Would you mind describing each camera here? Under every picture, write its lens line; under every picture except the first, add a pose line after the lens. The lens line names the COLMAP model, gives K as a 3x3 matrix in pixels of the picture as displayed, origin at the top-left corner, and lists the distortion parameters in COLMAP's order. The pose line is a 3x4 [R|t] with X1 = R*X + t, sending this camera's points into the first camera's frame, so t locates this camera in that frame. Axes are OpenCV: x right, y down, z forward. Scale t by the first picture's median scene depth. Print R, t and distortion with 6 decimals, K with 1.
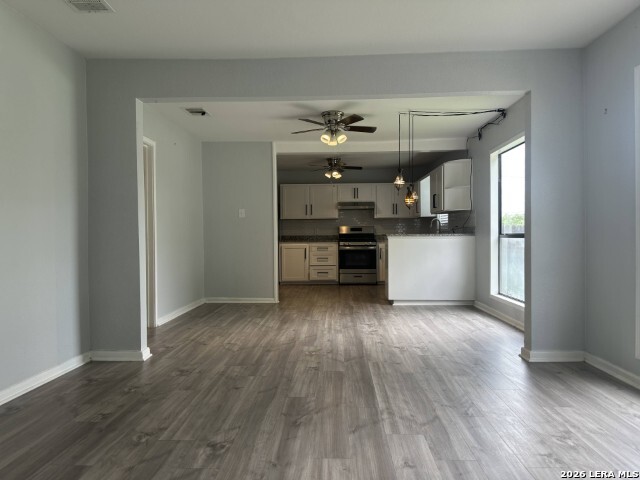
lens RADIAL K [[449.1, 0, 320.0], [0, 449.1, 240.0], [0, 0, 1]] dist [0.099154, -0.127143]
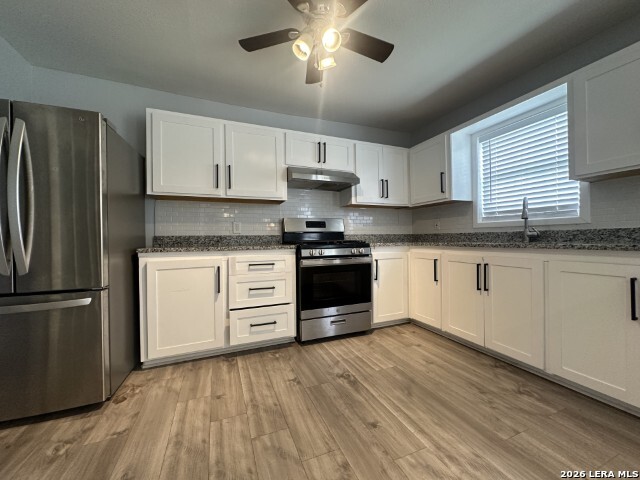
lens RADIAL K [[256.7, 0, 319.5], [0, 256.7, 238.0], [0, 0, 1]] dist [-0.001359, 0.000460]
pose [[0.909961, -0.002057, 0.414689, -0.046106], [0.007905, 0.999892, -0.012386, -0.003652], [-0.414619, 0.014549, 0.909879, 0.778504]]
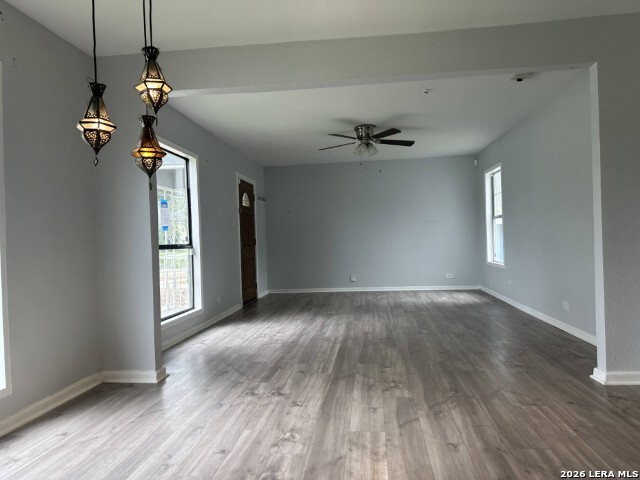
lens RADIAL K [[449.1, 0, 320.0], [0, 449.1, 240.0], [0, 0, 1]] dist [0.099154, -0.127143]
pose [[-0.996065, 0.040194, 0.078984, 0.017243], [0.040726, 0.999157, 0.005139, -0.006815], [-0.078711, 0.008336, -0.996863, 0.793401]]
